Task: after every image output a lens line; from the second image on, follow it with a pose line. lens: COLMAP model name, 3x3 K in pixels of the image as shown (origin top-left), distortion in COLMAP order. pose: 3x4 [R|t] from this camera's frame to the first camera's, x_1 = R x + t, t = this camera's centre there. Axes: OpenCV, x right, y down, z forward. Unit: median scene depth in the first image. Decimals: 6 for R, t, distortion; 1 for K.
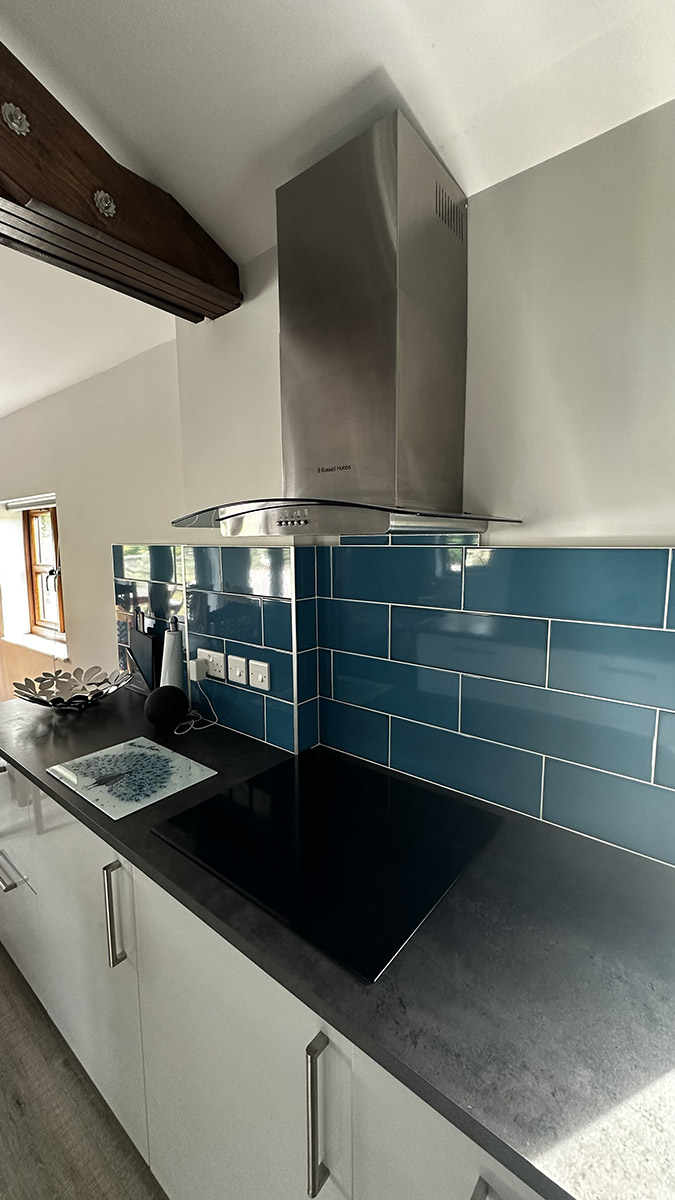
lens RADIAL K [[480.6, 0, 337.5], [0, 480.6, 600.0], [0, 0, 1]] dist [-0.001765, 0.000023]
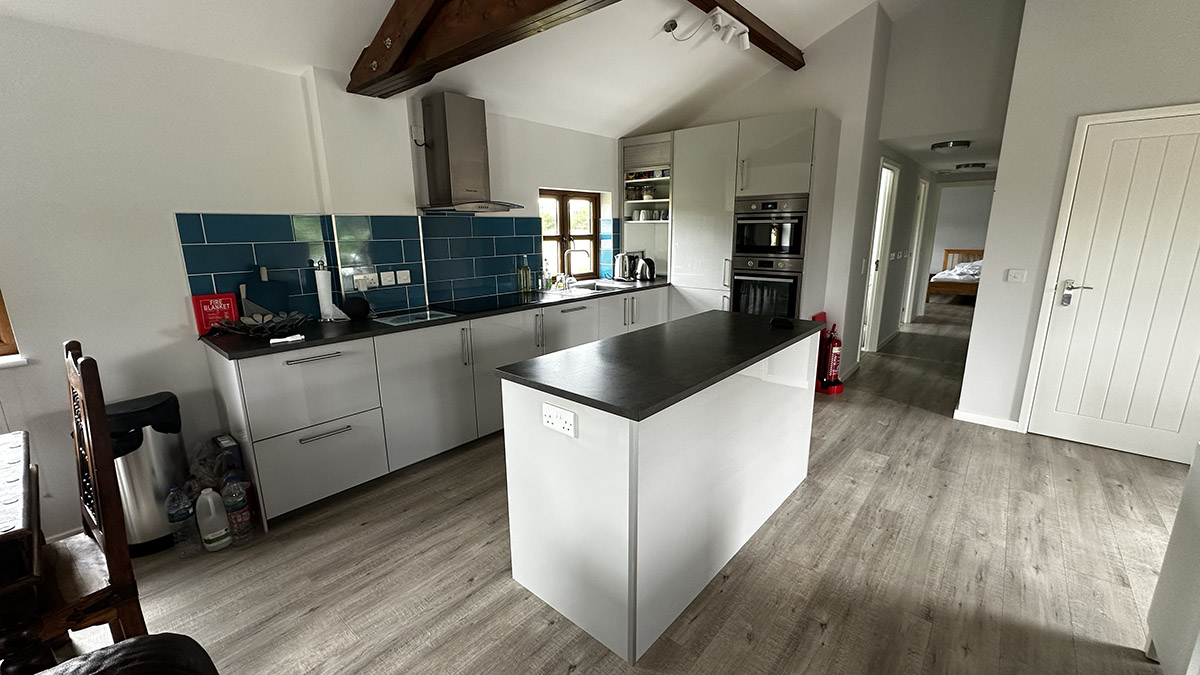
lens RADIAL K [[478.1, 0, 600.0], [0, 478.1, 337.5], [0, 0, 1]] dist [-0.002791, -0.000191]
pose [[0.042067, -0.218678, 0.974890, -2.138553], [0.131857, 0.968434, 0.211540, 0.077436], [-0.990376, 0.119647, 0.069573, 0.016045]]
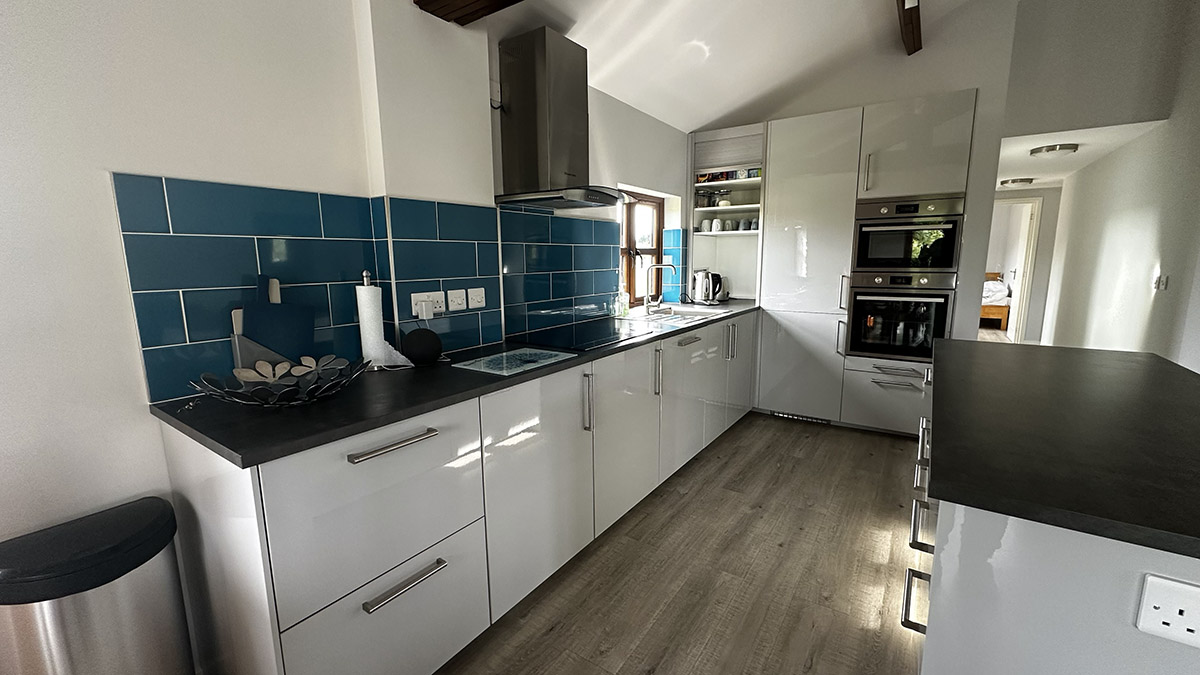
lens RADIAL K [[480.6, 0, 600.0], [0, 480.6, 337.5], [0, 0, 1]] dist [-0.001765, 0.000023]
pose [[-0.077420, -0.158051, 0.984391, -1.516207], [0.132019, 0.977035, 0.167253, 0.076209], [-0.988219, 0.142907, -0.054776, 0.695234]]
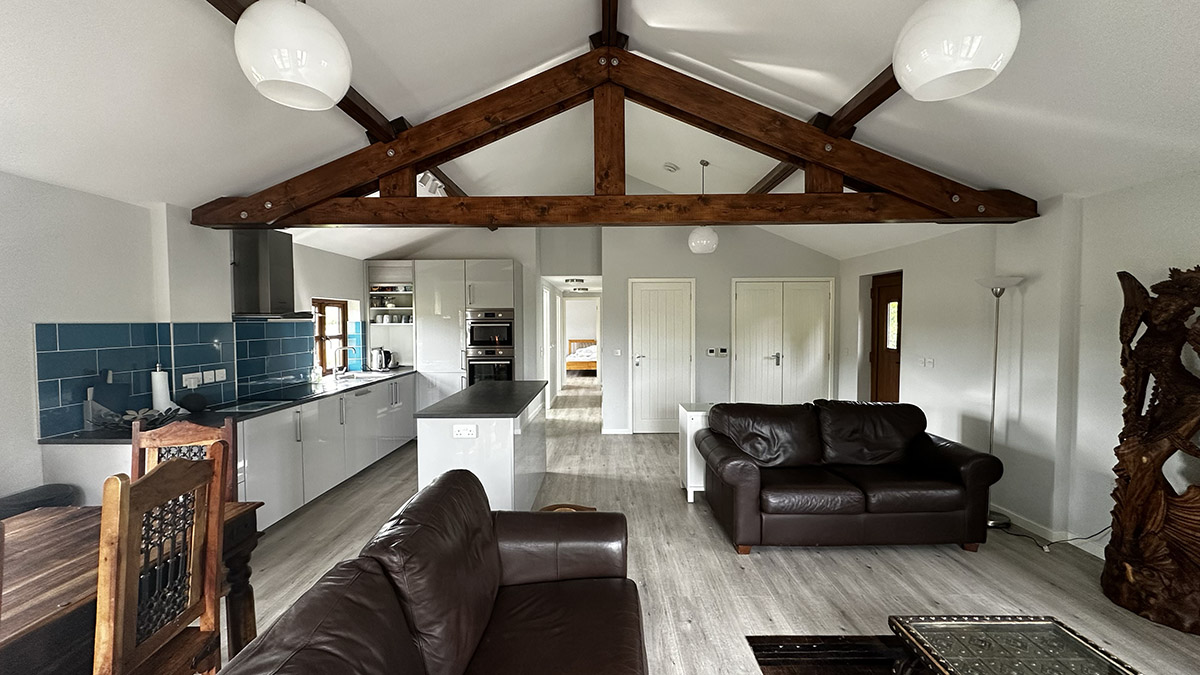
lens RADIAL K [[480.6, 0, 600.0], [0, 480.6, 337.5], [0, 0, 1]] dist [-0.001765, 0.000023]
pose [[-0.618685, -0.021107, 0.785356, -3.085657], [0.103873, 0.988666, 0.108400, -0.091189], [-0.778742, 0.148642, -0.609480, 0.905576]]
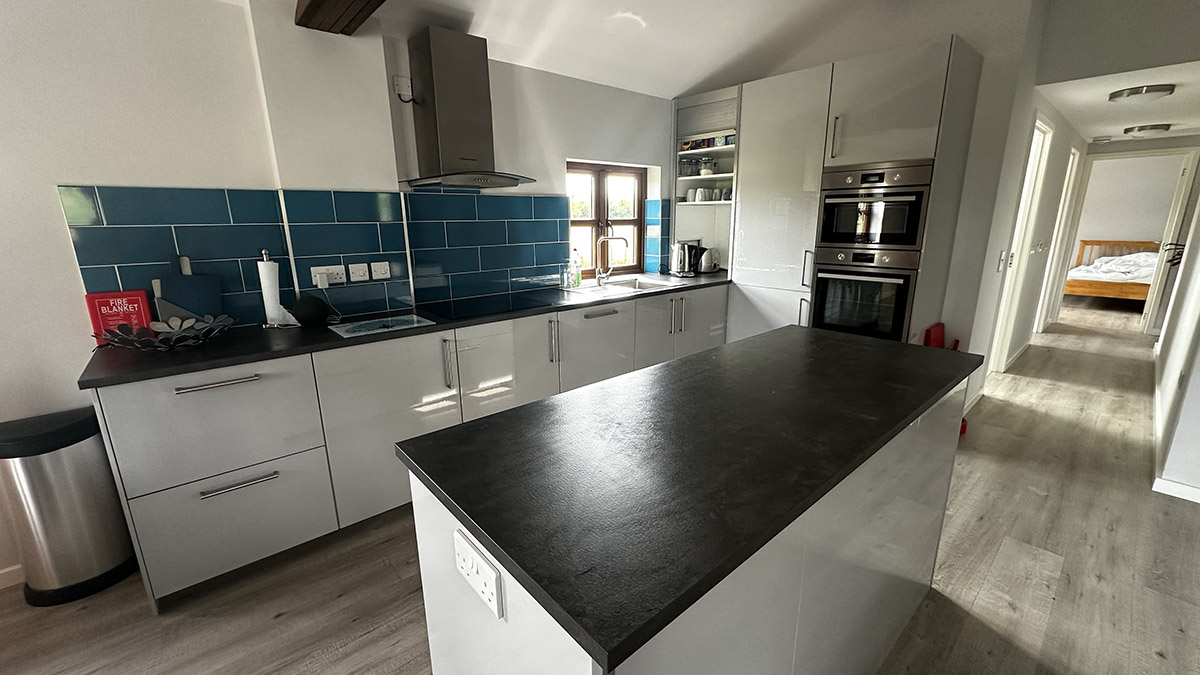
lens RADIAL K [[480.6, 0, 600.0], [0, 480.6, 337.5], [0, 0, 1]] dist [-0.001765, 0.000023]
pose [[0.170301, -0.235701, 0.956788, -1.604897], [0.130211, 0.967840, 0.215247, 0.114269], [-0.976751, 0.087927, 0.195515, -0.054893]]
